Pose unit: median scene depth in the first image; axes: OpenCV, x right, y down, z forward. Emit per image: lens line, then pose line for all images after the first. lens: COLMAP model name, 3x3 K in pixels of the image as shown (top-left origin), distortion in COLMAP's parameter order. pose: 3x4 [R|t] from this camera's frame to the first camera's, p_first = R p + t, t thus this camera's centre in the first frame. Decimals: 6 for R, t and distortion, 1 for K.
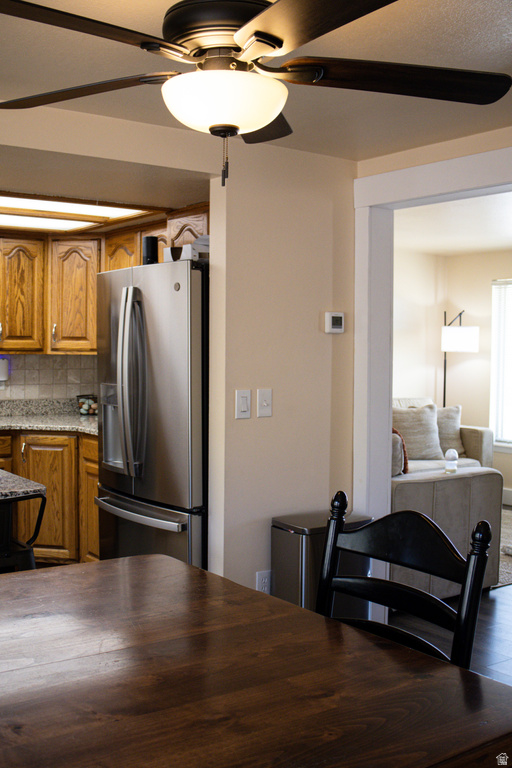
lens RADIAL K [[901.1, 0, 255.5], [0, 901.1, 386.3], [0, 0, 1]] dist [-0.173675, 0.060940]
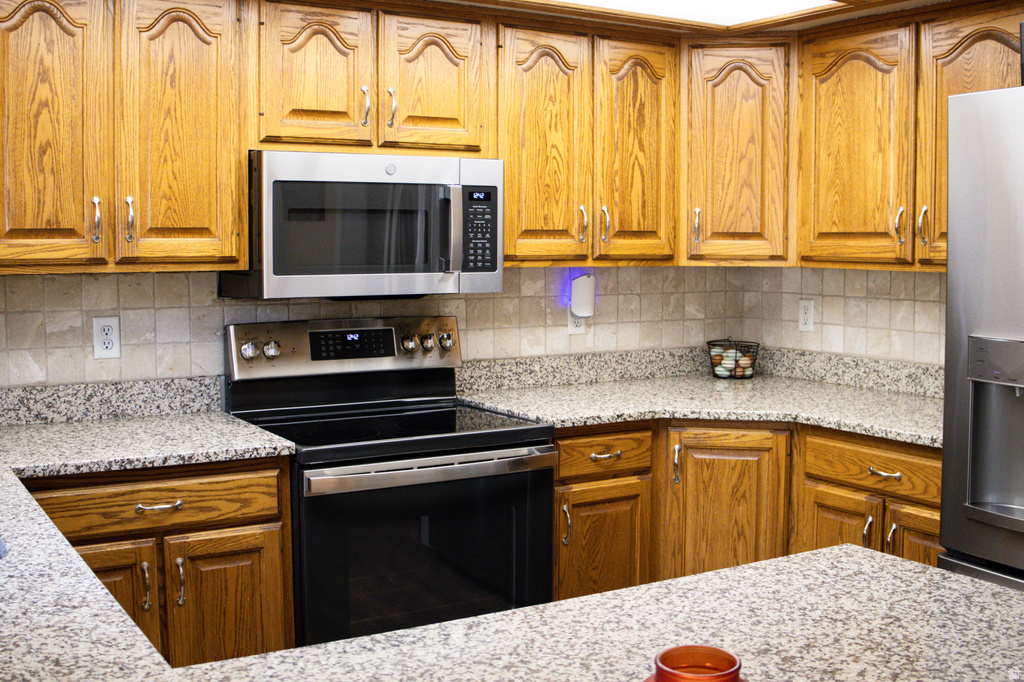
lens RADIAL K [[1155.0, 0, 511.7], [0, 1155.0, 338.0], [0, 0, 1]] dist [-0.176435, 0.101197]
pose [[0.997785, -0.004380, -0.066378, -0.295510], [0.006864, 0.999282, 0.037250, -0.020256], [0.066167, -0.037623, 0.997099, 0.332987]]
